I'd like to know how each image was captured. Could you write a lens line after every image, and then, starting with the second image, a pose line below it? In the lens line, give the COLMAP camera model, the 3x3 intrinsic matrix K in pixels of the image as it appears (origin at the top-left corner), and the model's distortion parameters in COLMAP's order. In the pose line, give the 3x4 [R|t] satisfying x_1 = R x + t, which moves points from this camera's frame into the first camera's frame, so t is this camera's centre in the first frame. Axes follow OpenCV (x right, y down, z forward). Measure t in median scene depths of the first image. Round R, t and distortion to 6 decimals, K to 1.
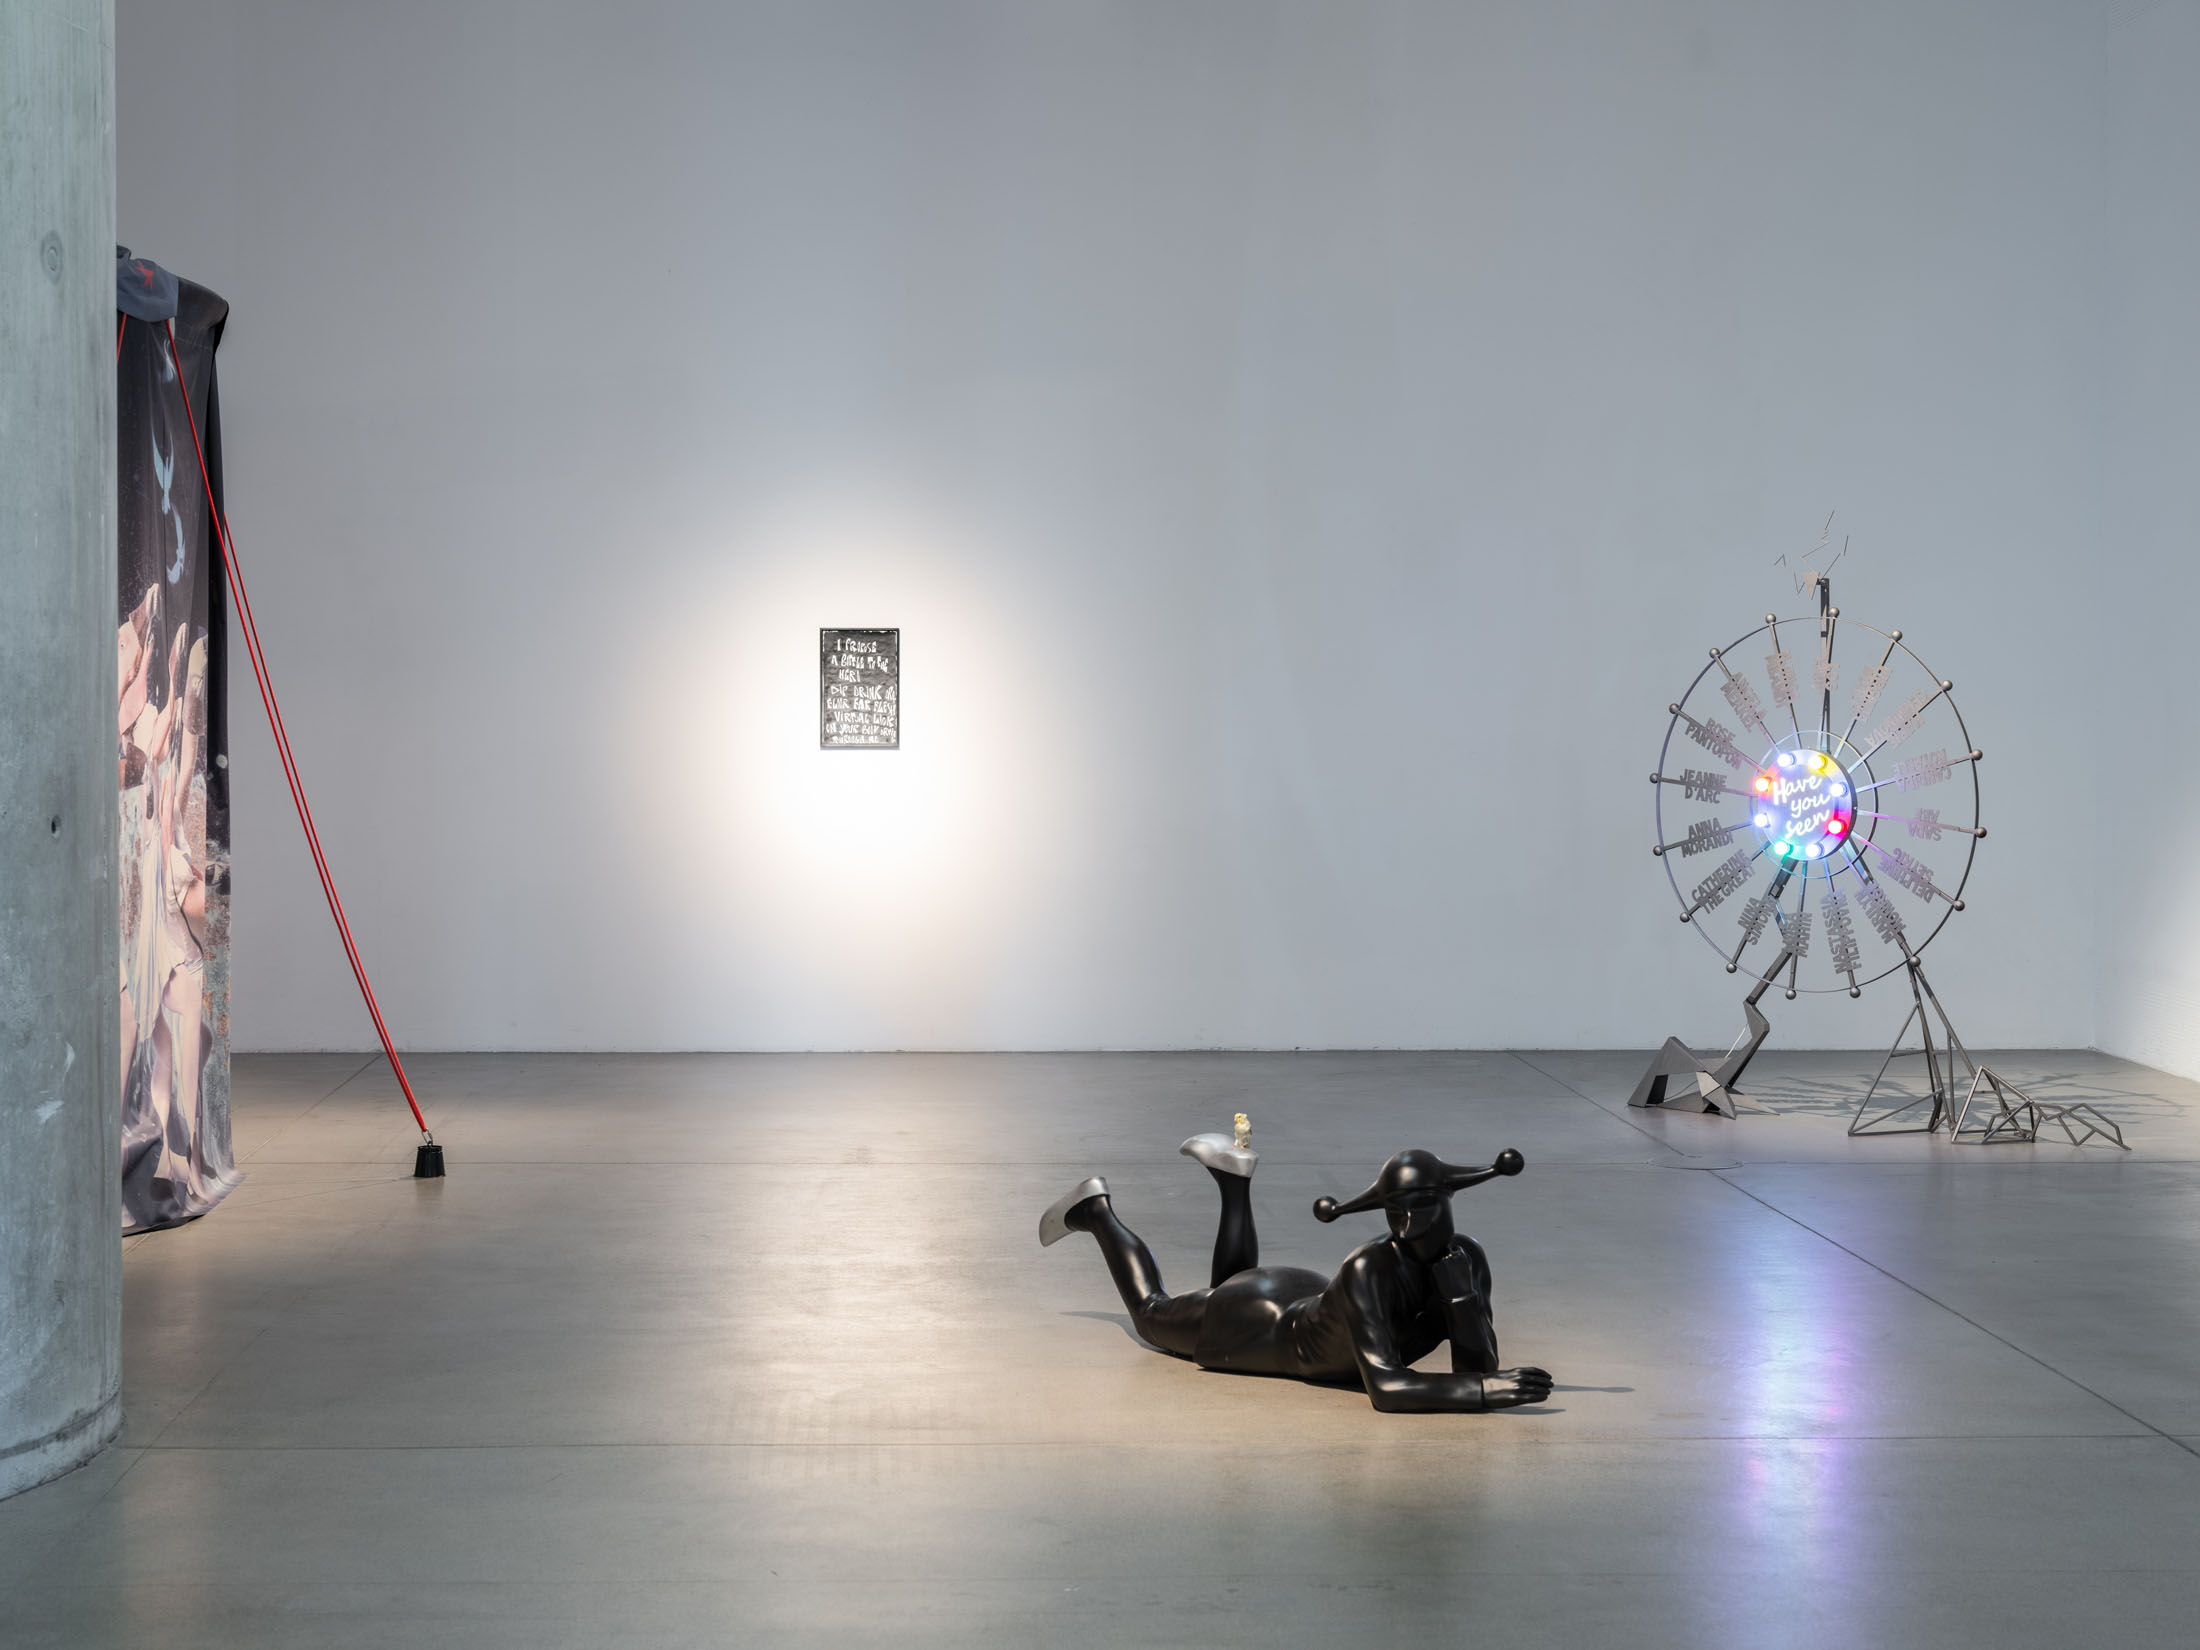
lens RADIAL K [[4036.5, 0, 1100.0], [0, 4036.5, 757.8], [0, 0, 1]] dist [-0.002524, 0.068841]
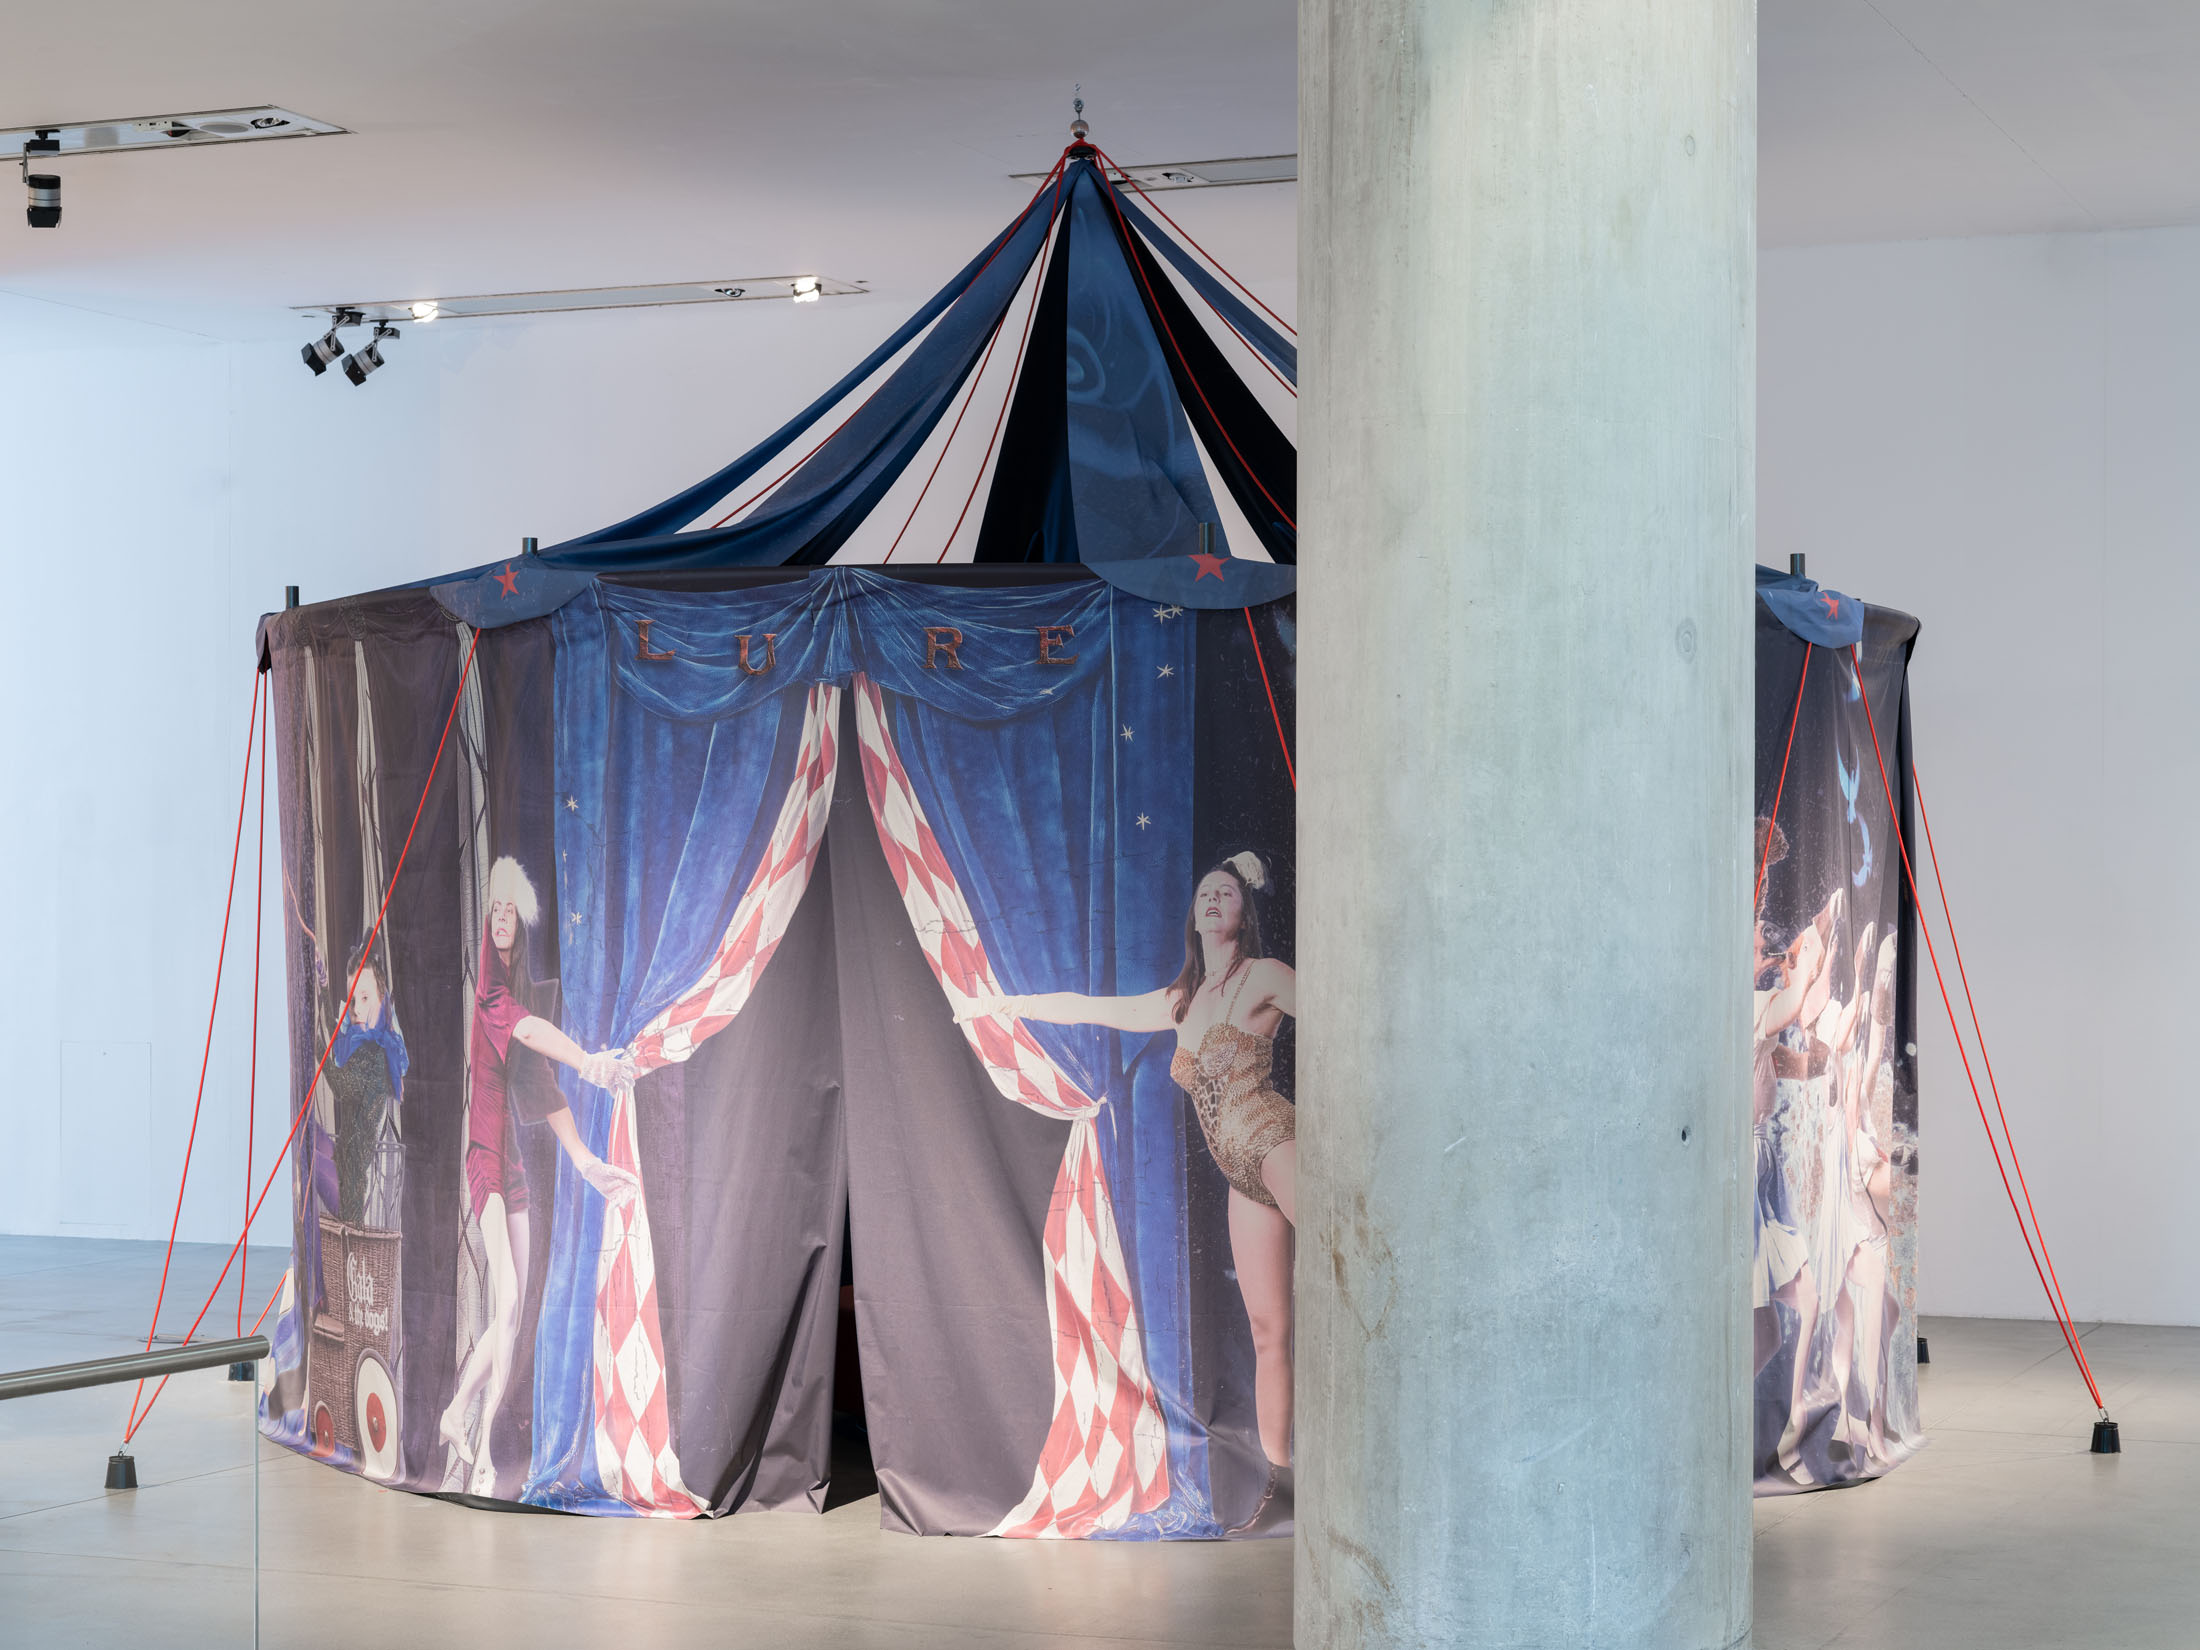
lens RADIAL K [[4107.3, 0, 1100.0], [0, 4107.3, 825.0], [0, 0, 1]] dist [0.031624, -0.004377]
pose [[0.904733, -0.008661, -0.425891, 0.059908], [-0.008754, 0.999204, -0.038915, -0.016256], [0.425889, 0.038935, 0.903937, -0.088776]]
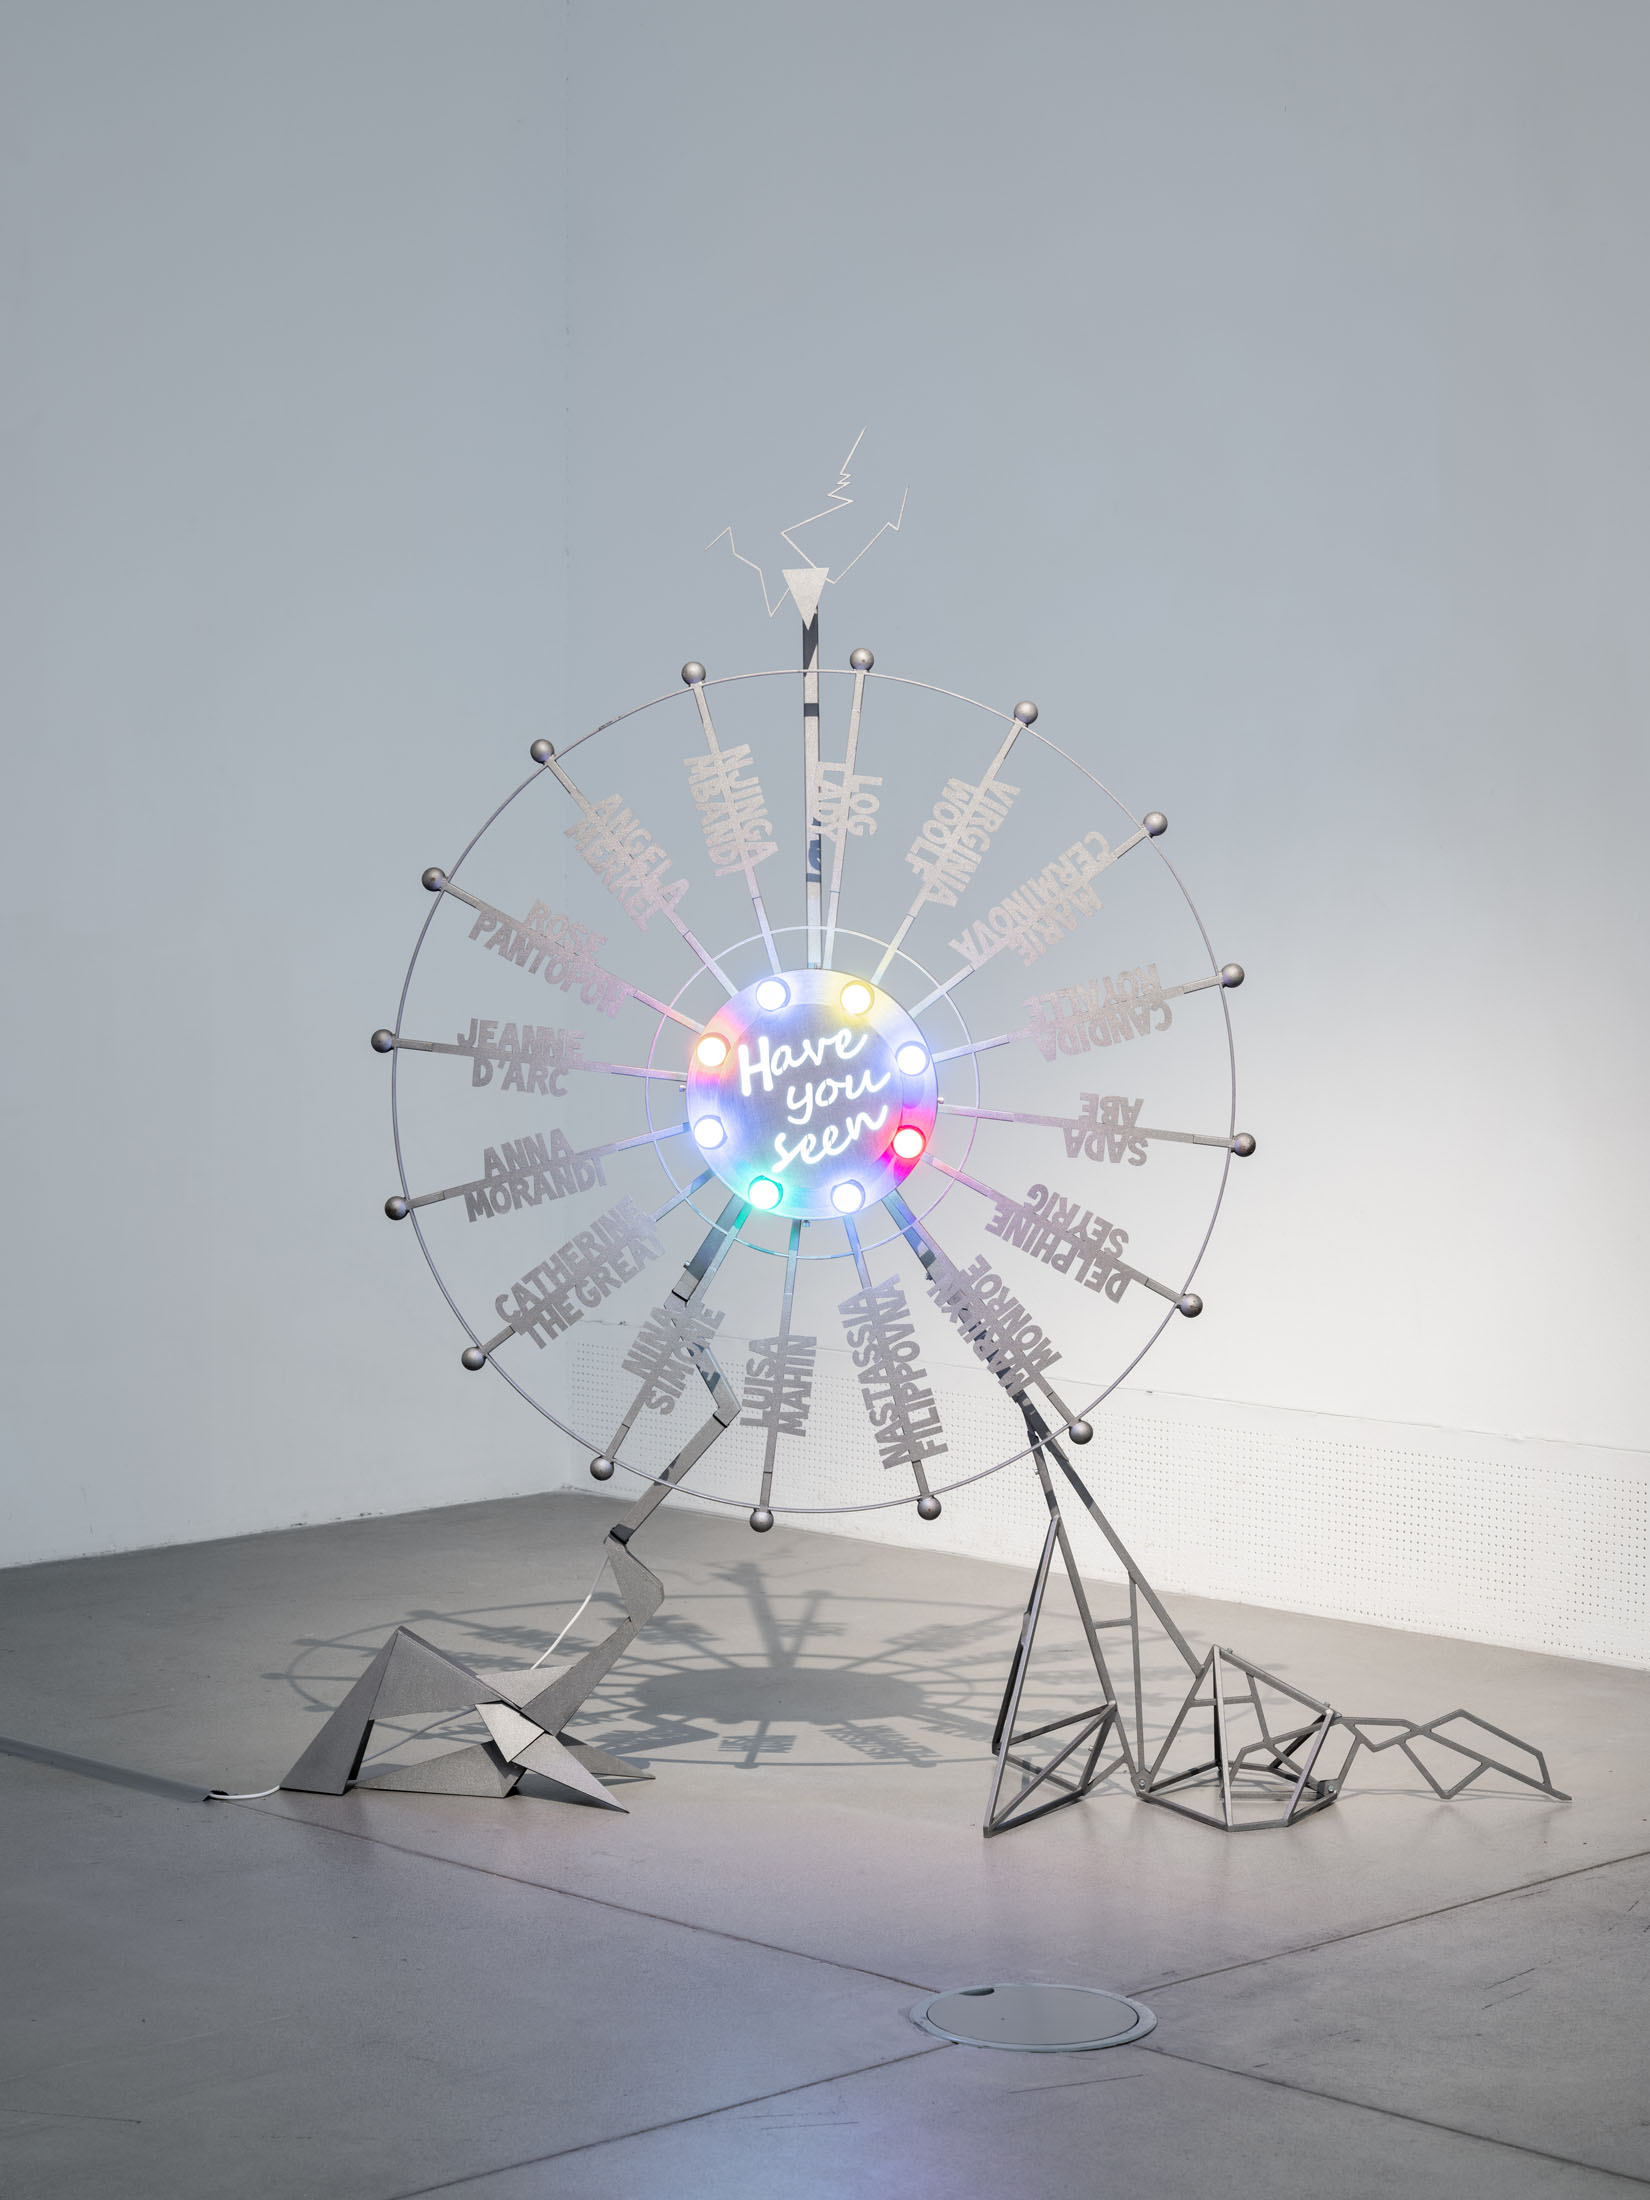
lens RADIAL K [[4107.3, 0, 825.0], [0, 4107.3, 1100.0], [0, 0, 1]] dist [0.031624, -0.004377]
pose [[0.753397, -0.042113, 0.656216, -0.046301], [0.015303, 0.998800, 0.046529, -0.003370], [-0.657388, -0.025013, 0.753137, 0.255177]]
